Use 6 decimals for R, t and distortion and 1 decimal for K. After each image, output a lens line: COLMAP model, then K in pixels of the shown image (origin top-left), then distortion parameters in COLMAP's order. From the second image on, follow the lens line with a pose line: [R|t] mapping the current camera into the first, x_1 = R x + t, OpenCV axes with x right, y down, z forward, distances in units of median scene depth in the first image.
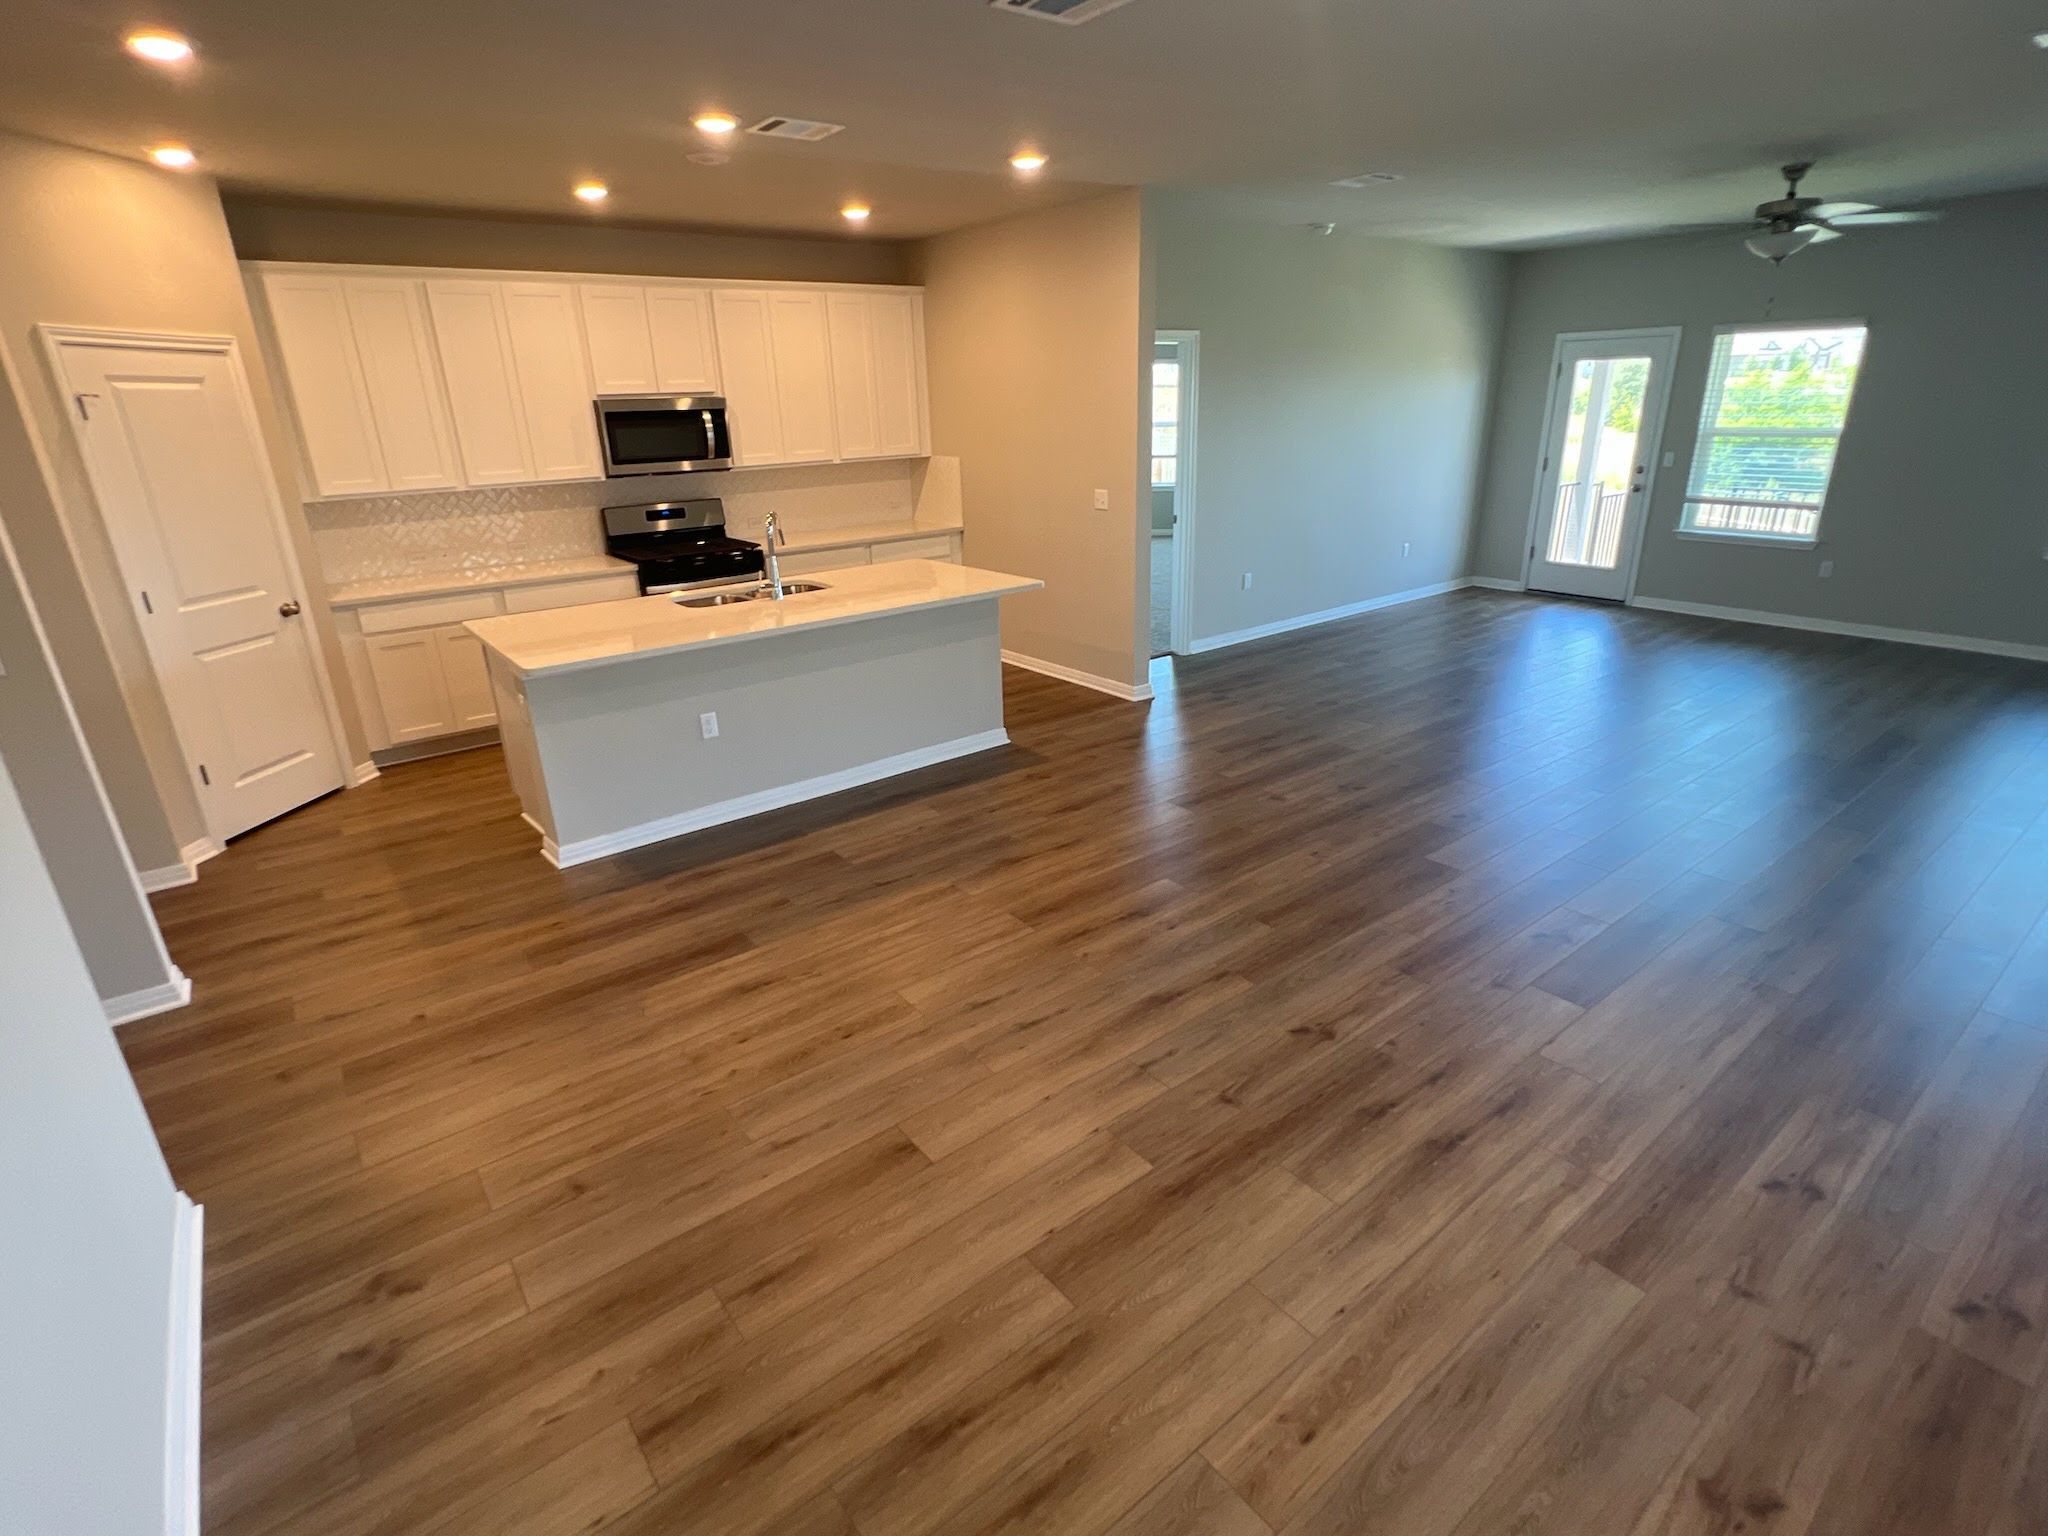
lens RADIAL K [[1001.2, 0, 1024.0], [0, 1001.2, 768.0], [0, 0, 1]] dist [-0.002022, -0.000098]
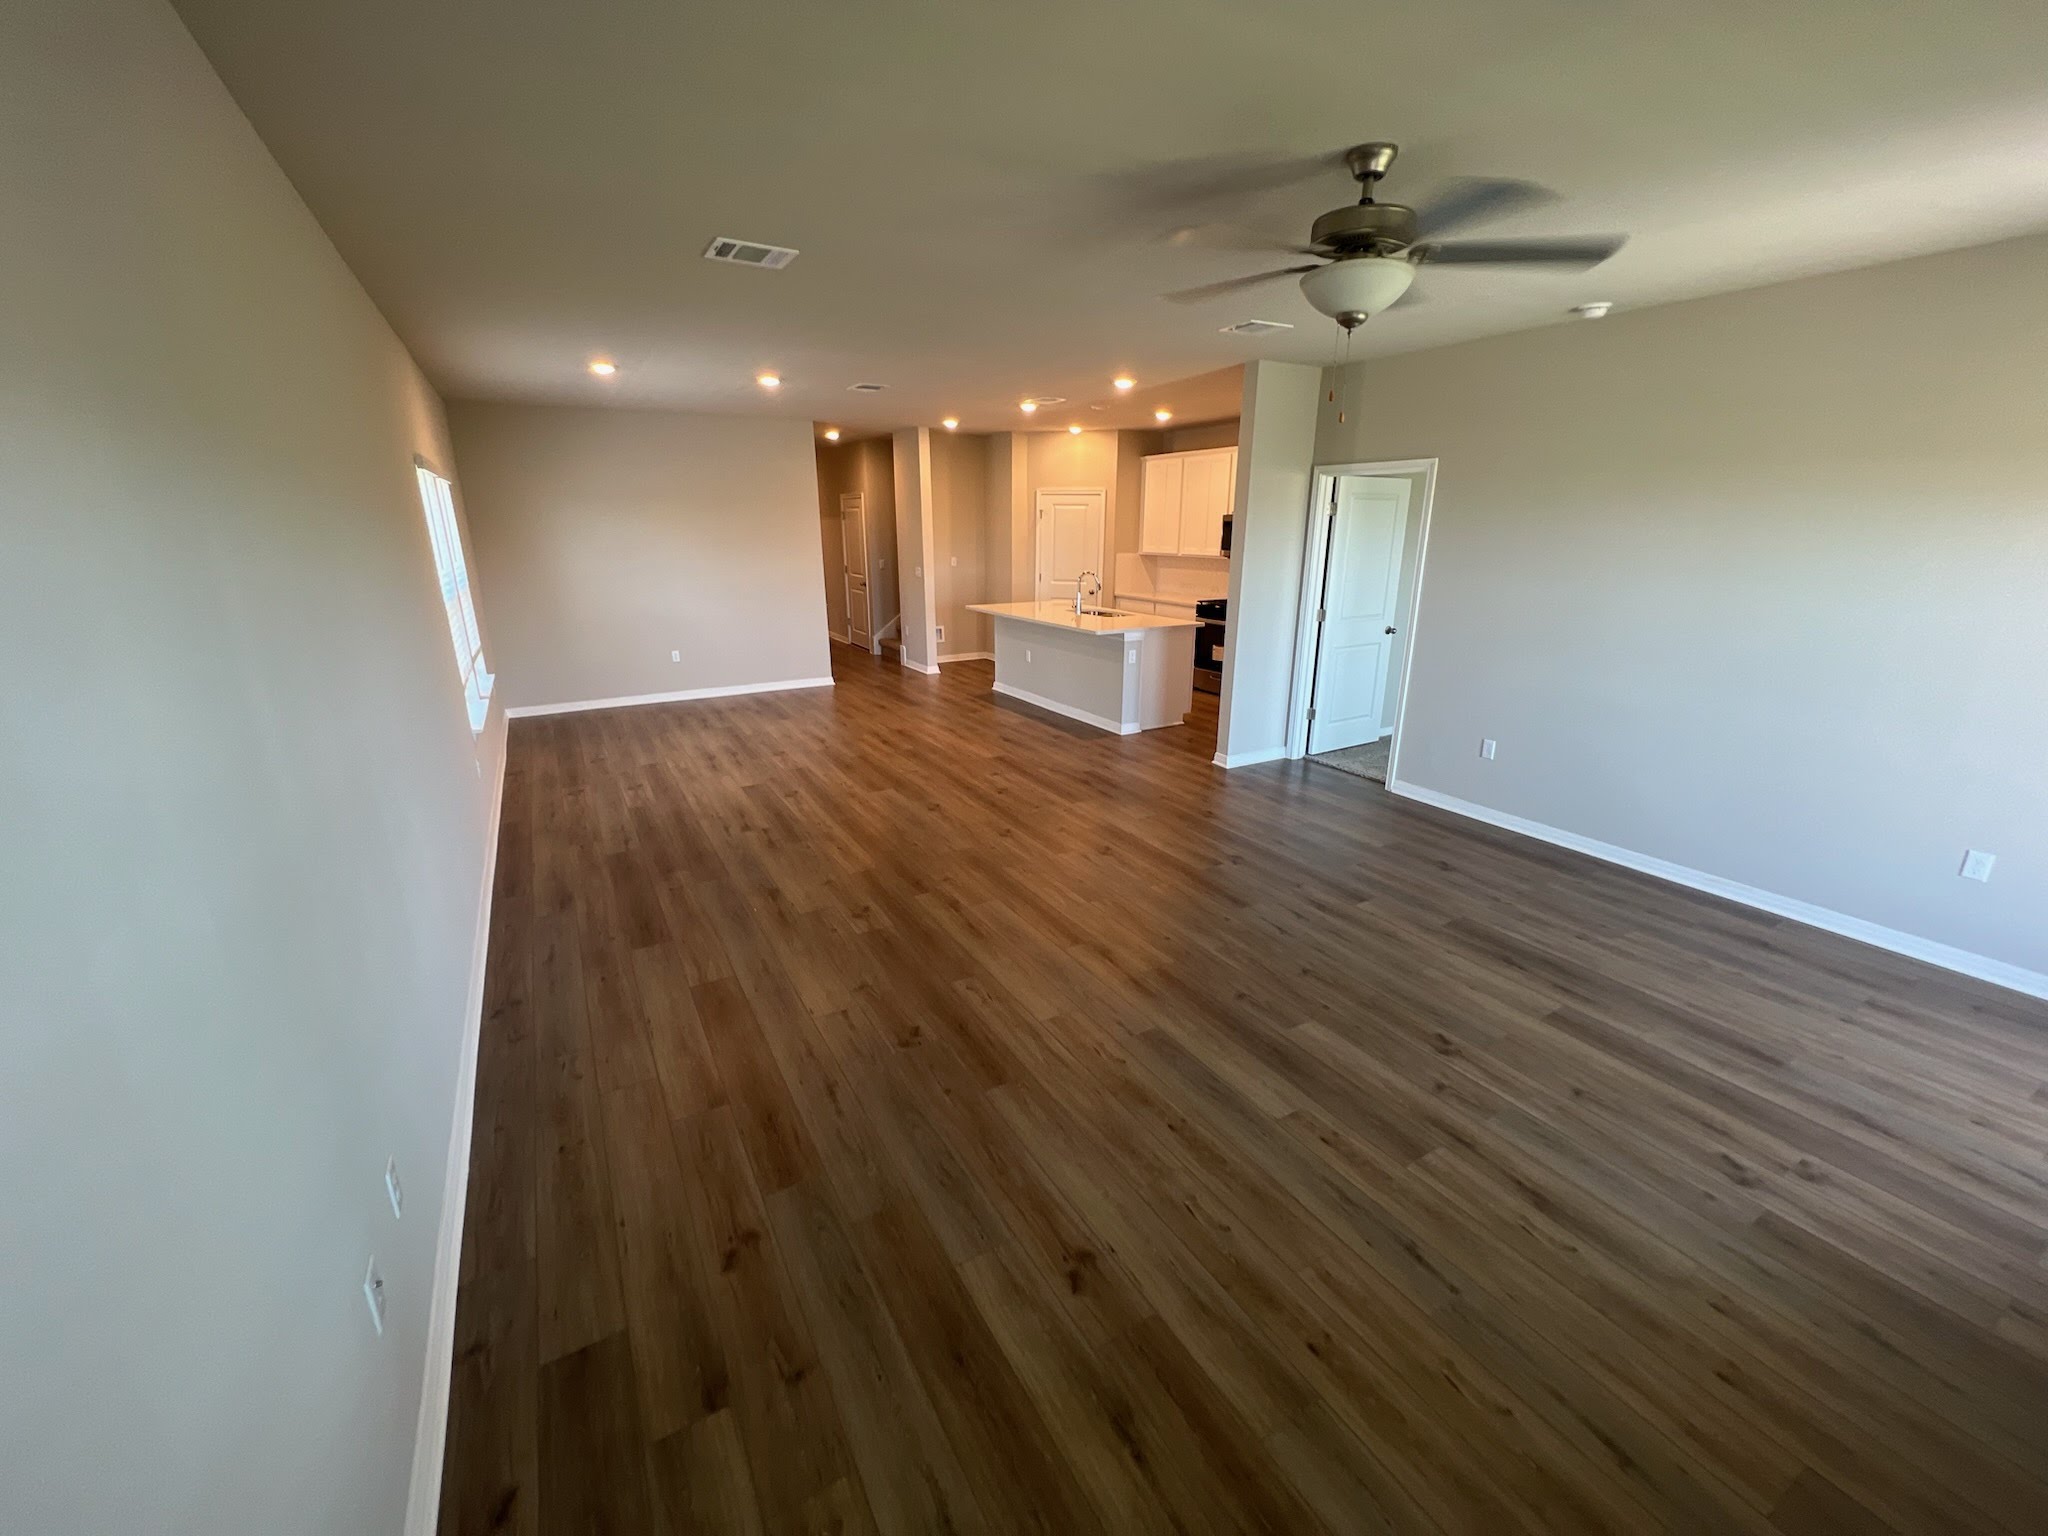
lens RADIAL K [[814.0, 0, 1024.0], [0, 814.0, 768.0], [0, 0, 1]] dist [-0.000767, -0.000018]
pose [[-0.132460, 0.317891, -0.938829, 1.589075], [-0.341817, 0.874421, 0.344309, -0.478240], [0.930385, 0.366515, -0.007165, 1.144069]]
